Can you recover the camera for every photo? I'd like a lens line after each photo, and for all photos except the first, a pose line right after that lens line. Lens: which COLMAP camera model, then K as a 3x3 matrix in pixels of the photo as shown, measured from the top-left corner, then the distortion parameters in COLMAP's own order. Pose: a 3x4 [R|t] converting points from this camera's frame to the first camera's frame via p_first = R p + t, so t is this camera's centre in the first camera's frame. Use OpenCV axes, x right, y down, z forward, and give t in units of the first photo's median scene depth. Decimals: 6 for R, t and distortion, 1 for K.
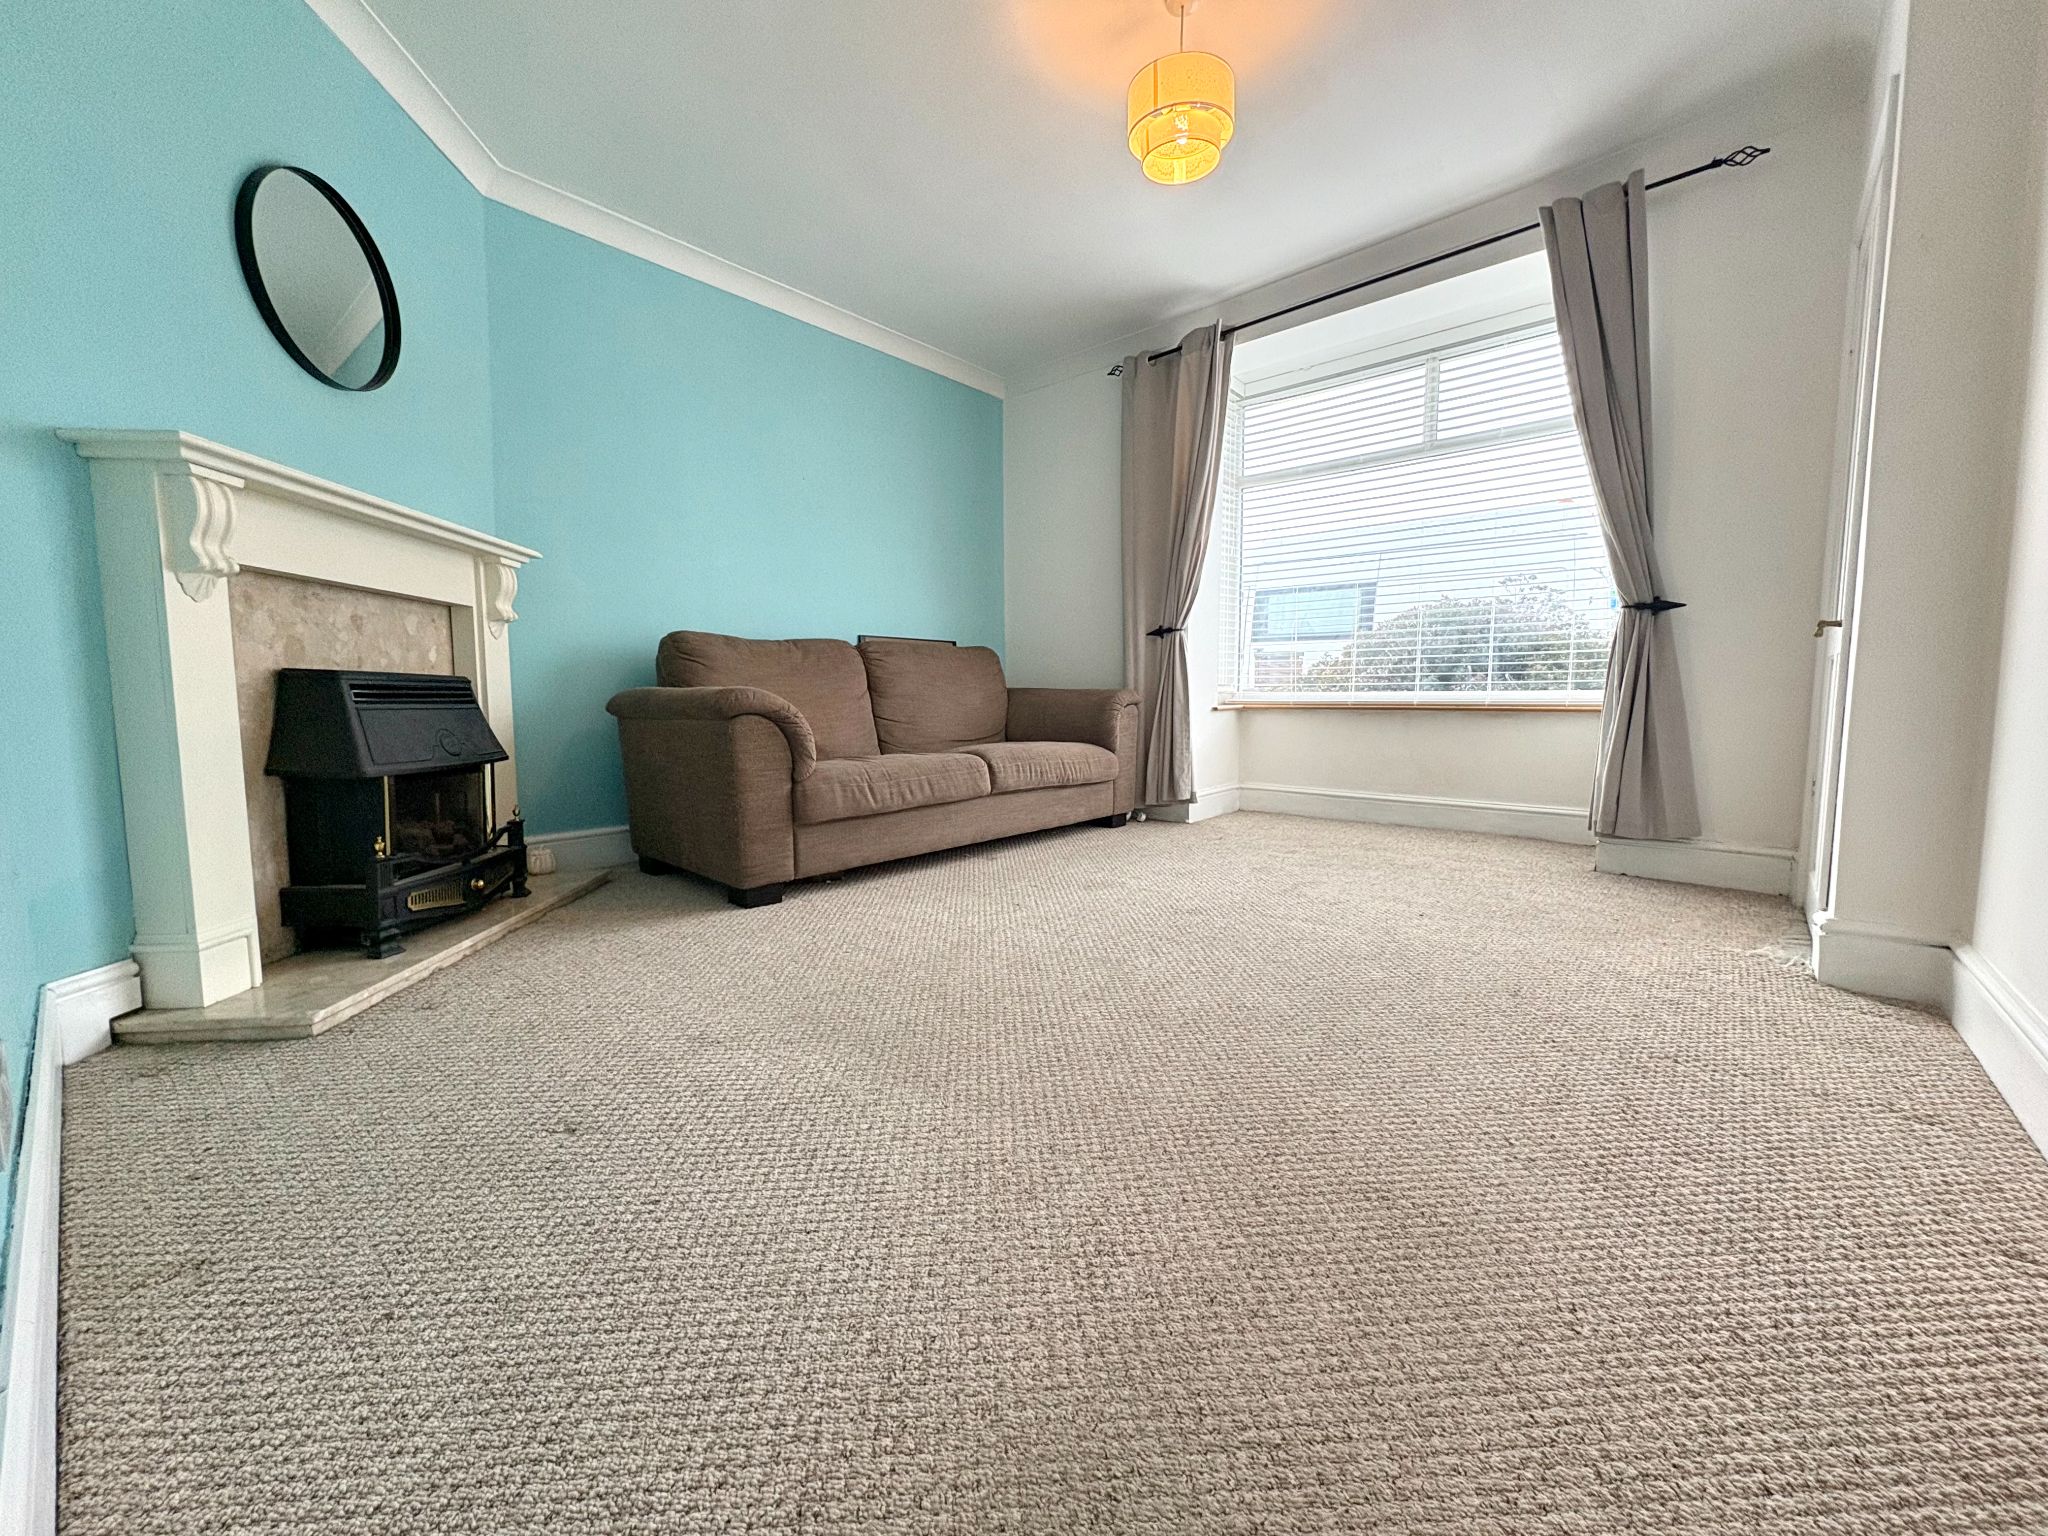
lens RADIAL K [[808.4, 0, 1026.8], [0, 808.4, 769.1], [0, 0, 1]] dist [-0.001040, -0.000014]
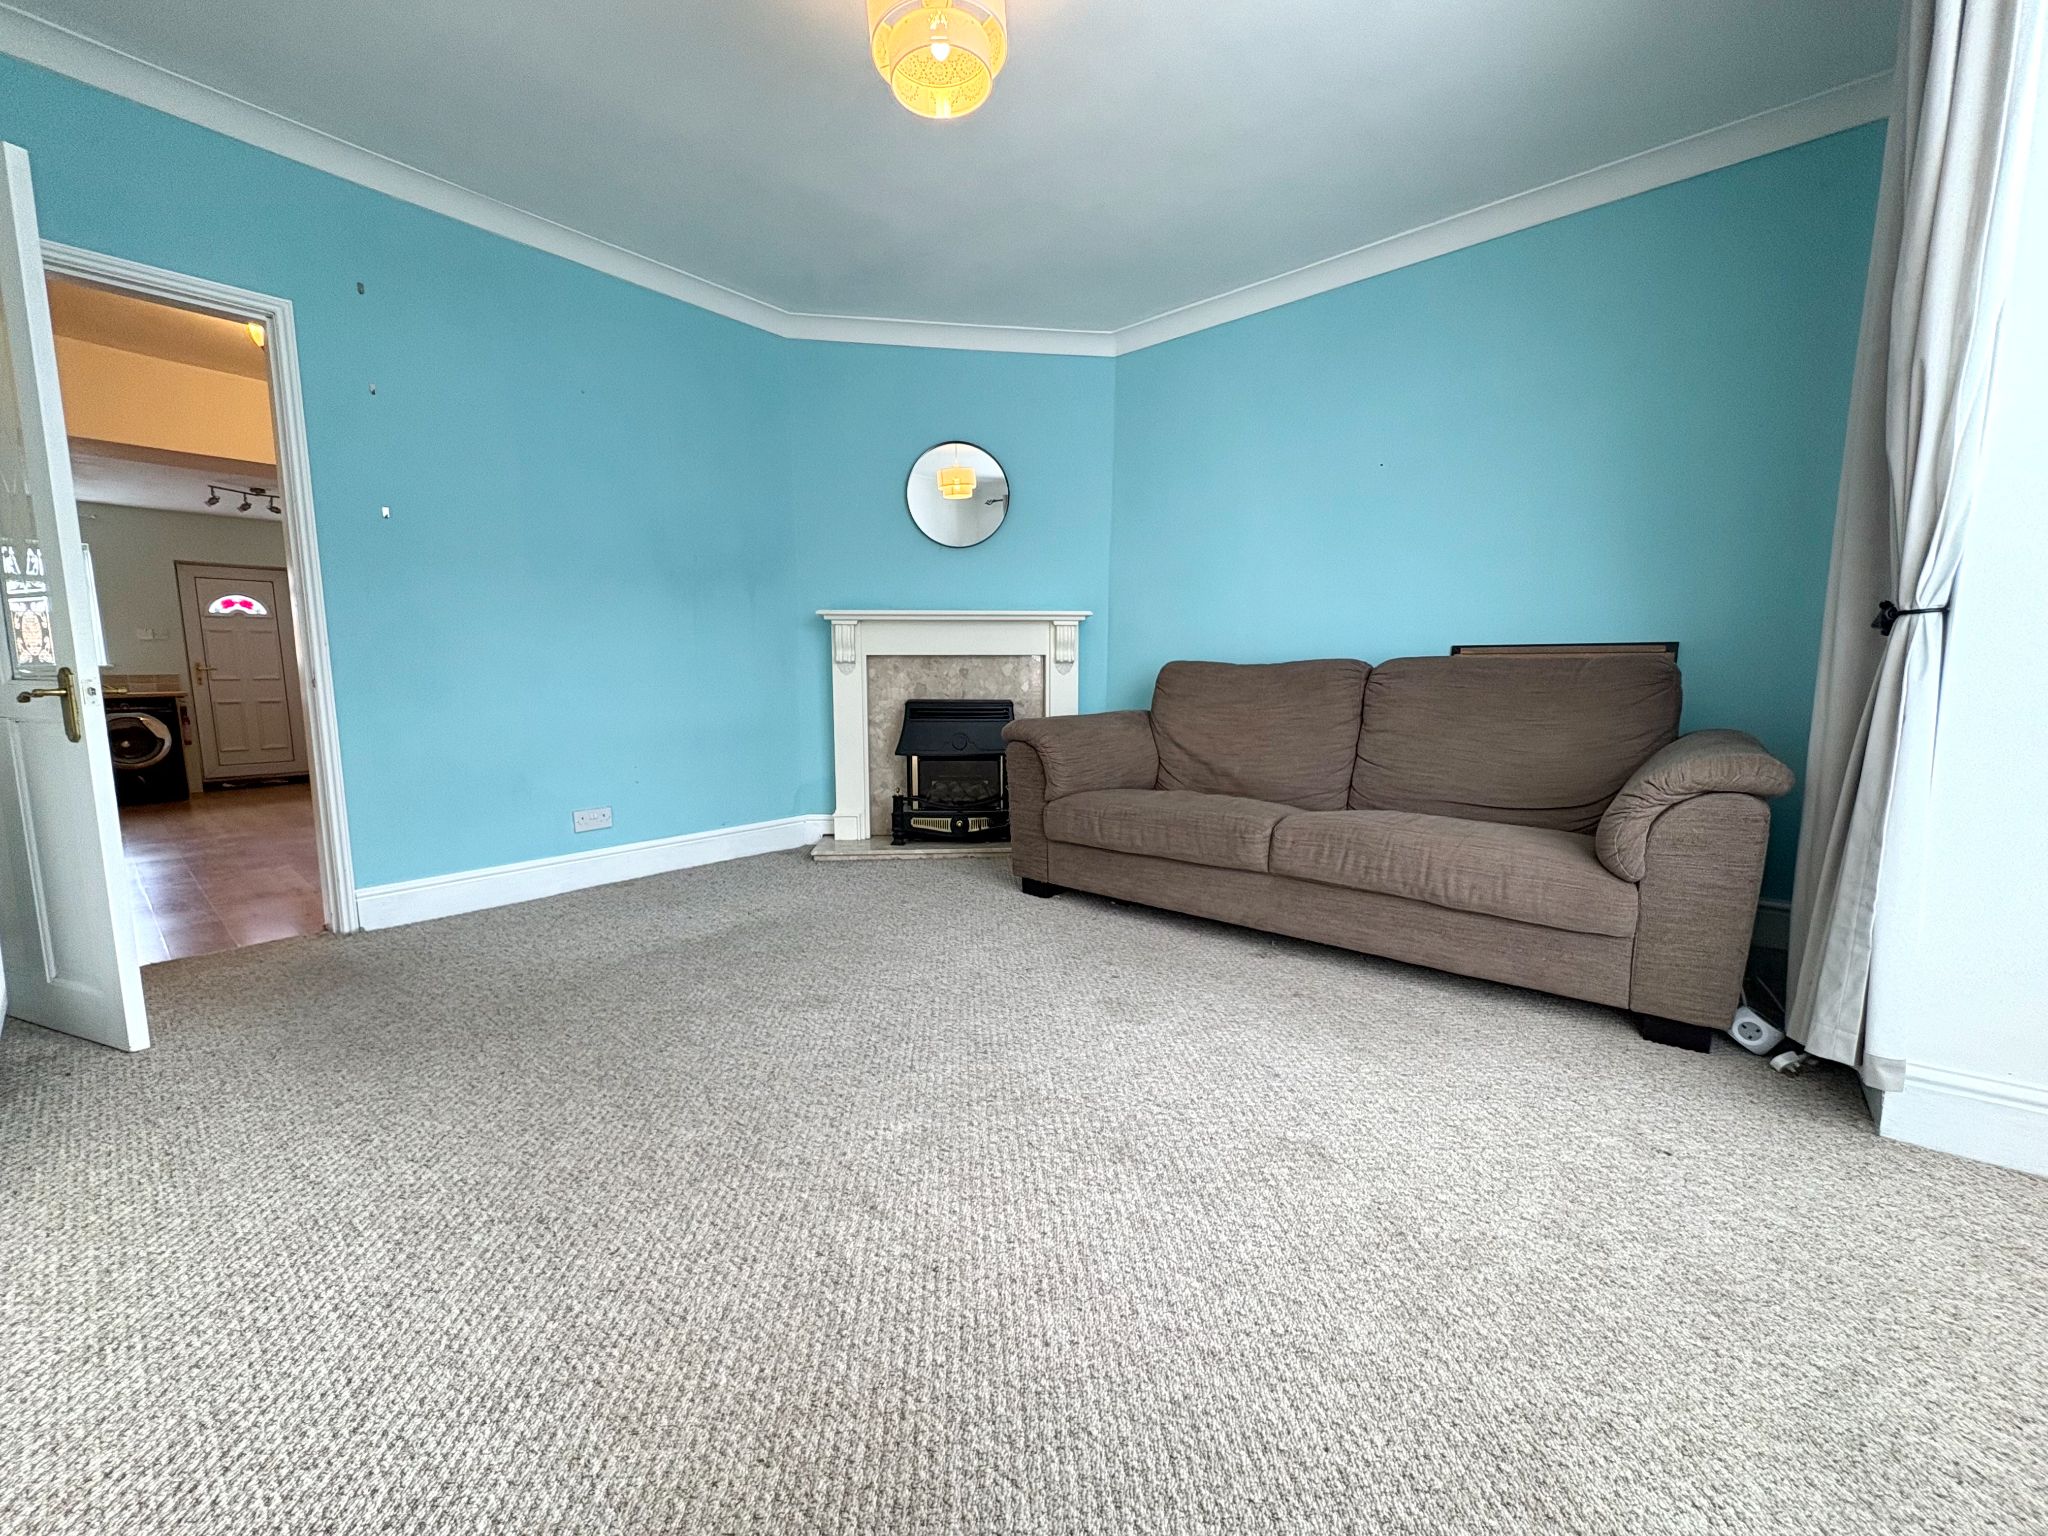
lens RADIAL K [[808.4, 0, 1029.3], [0, 808.4, 772.9], [0, 0, 1]] dist [-0.001040, -0.000014]
pose [[0.008477, 0.132842, -0.991101, 1.012939], [-0.090644, 0.987158, 0.131538, -0.205879], [0.995847, 0.088723, 0.020409, 1.100604]]
